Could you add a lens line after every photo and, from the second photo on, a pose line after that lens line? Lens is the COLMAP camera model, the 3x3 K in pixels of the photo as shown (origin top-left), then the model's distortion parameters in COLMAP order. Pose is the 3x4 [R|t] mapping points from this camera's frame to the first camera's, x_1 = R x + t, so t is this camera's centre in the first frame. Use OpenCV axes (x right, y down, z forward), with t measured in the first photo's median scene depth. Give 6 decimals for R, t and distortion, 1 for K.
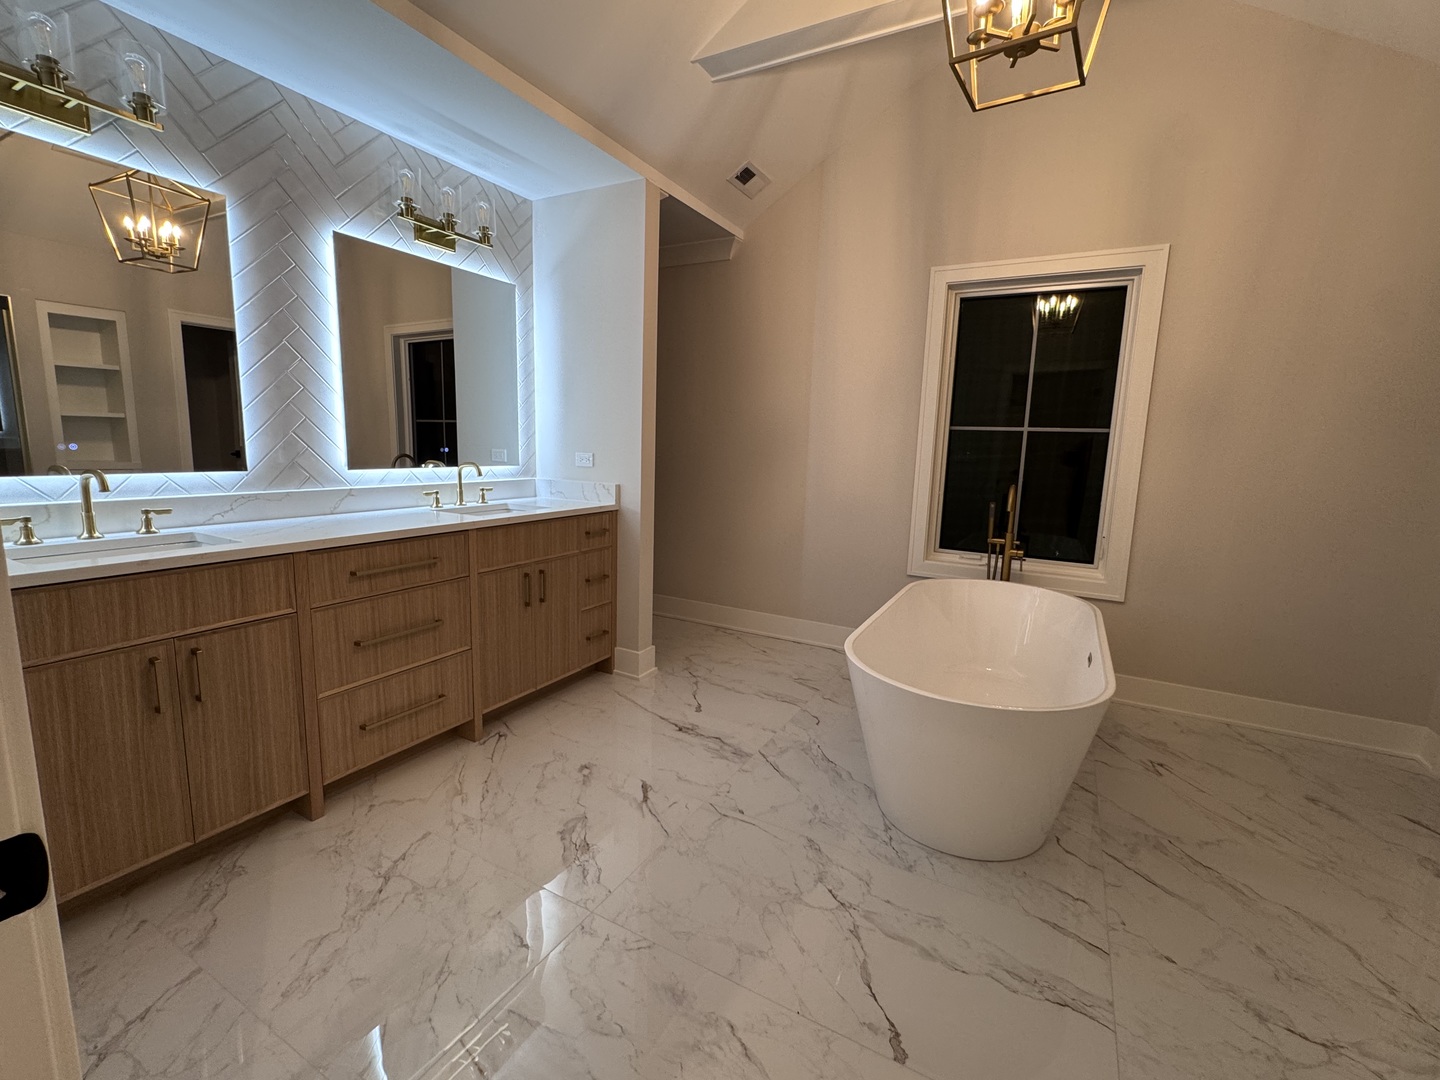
lens RADIAL K [[628.5, 0, 720.6], [0, 628.5, 534.7], [0, 0, 1]] dist [0.008695, -0.000357]
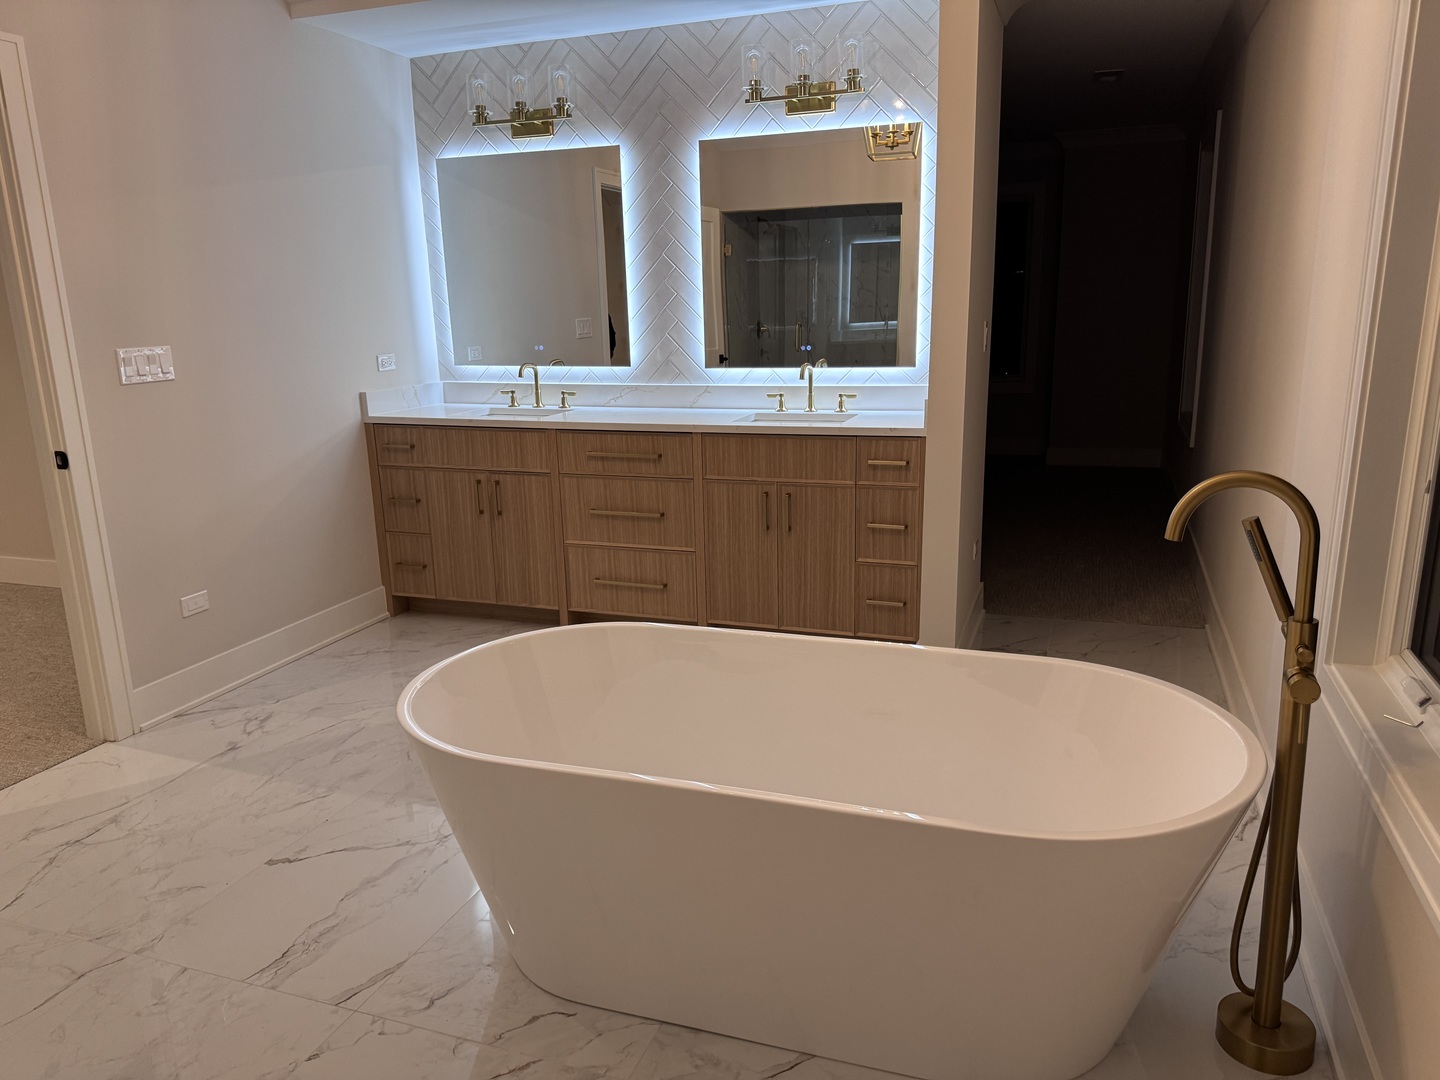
lens RADIAL K [[1012.9, 0, 719.9], [0, 1012.9, 539.4], [0, 0, 1]] dist [0.092101, -0.006019]
pose [[0.159255, 0.200240, -0.966717, 1.293928], [-0.118828, 0.975983, 0.182584, -0.153060], [0.980060, 0.085795, 0.179224, 0.826965]]
